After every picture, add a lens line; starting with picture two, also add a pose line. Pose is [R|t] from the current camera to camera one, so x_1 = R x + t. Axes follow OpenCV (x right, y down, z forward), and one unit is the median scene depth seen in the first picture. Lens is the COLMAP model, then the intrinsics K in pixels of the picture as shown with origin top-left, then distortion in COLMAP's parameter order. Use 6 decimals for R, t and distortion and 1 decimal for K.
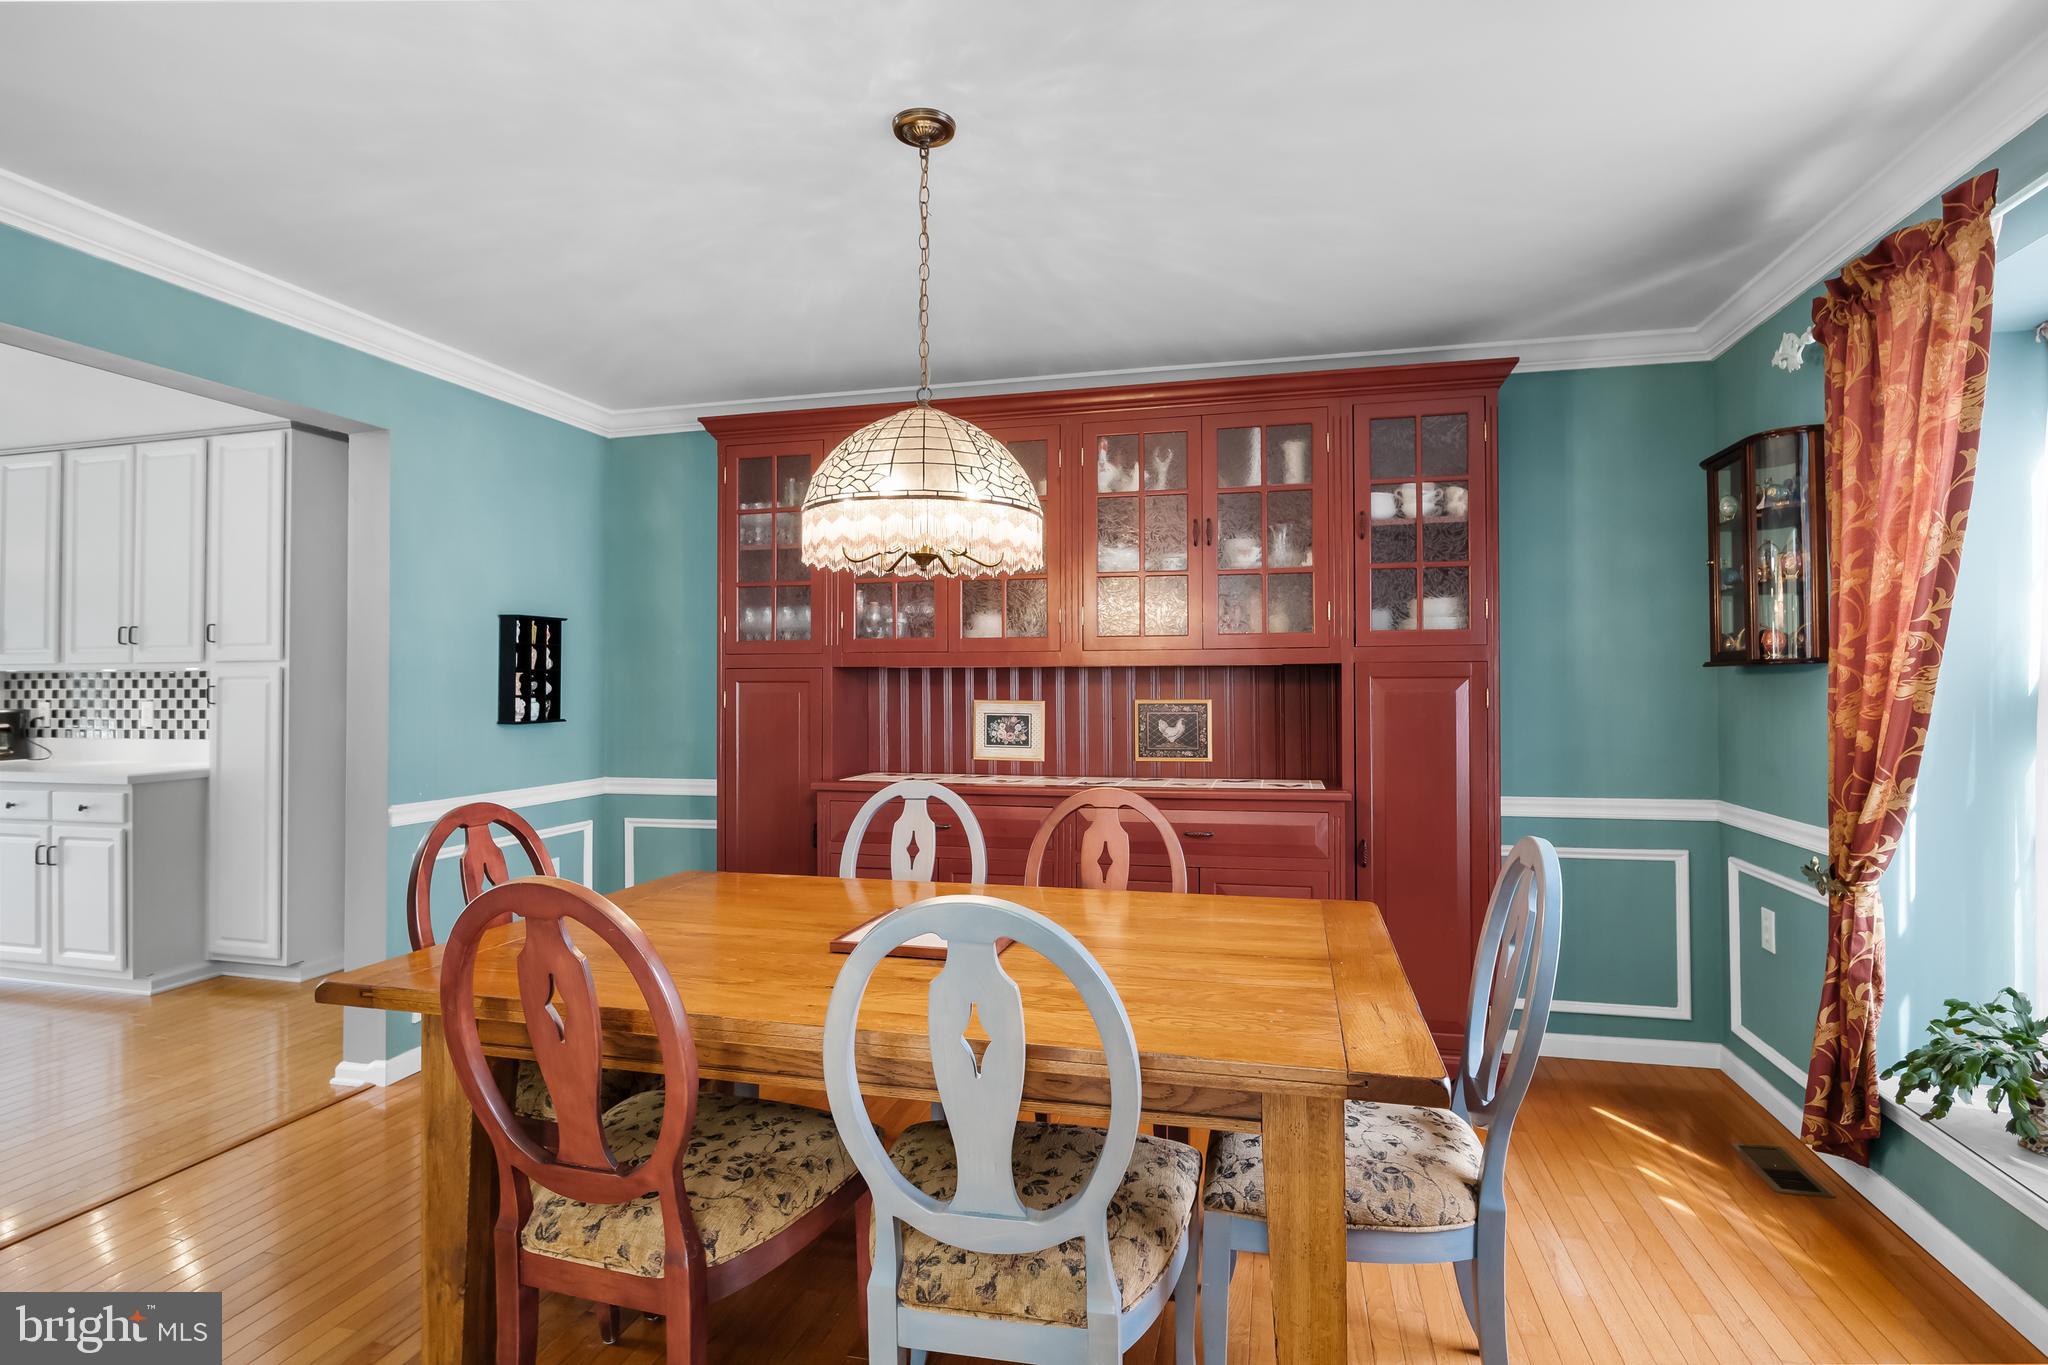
lens RADIAL K [[1029.0, 0, 983.9], [0, 1029.0, 661.7], [0, 0, 1]] dist [-0.014425, 0.001947]
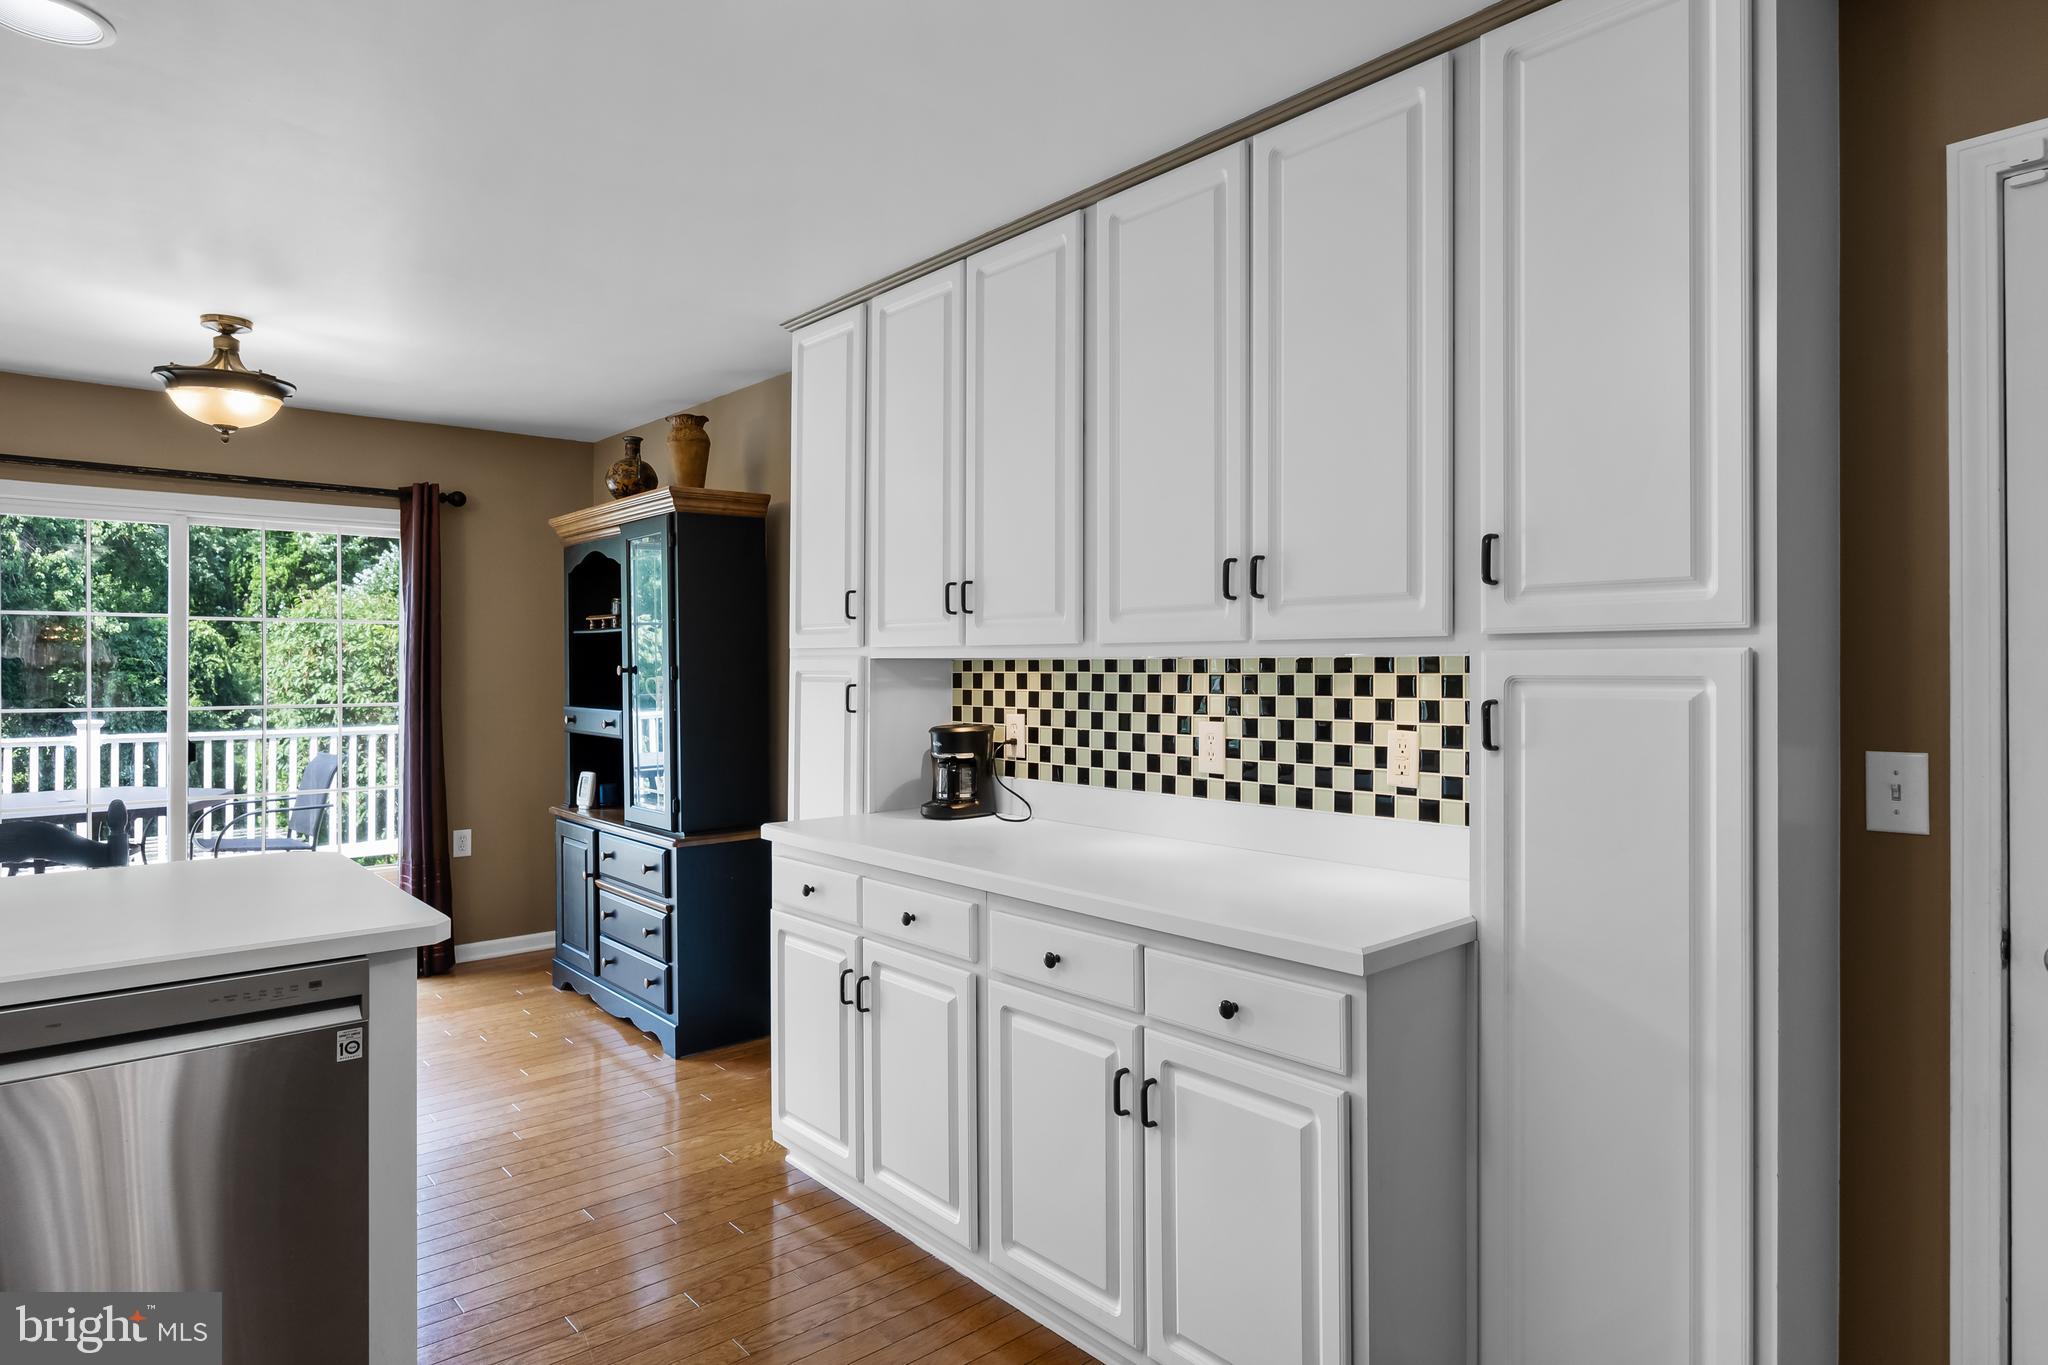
lens RADIAL K [[1141.4, 0, 1019.5], [0, 1141.4, 659.3], [0, 0, 1]] dist [-0.003830, -0.000328]
pose [[0.833857, 0.004853, -0.551959, -0.599890], [0.000892, 0.999948, 0.010138, 0.004101], [0.551980, -0.008946, 0.833810, 0.499207]]
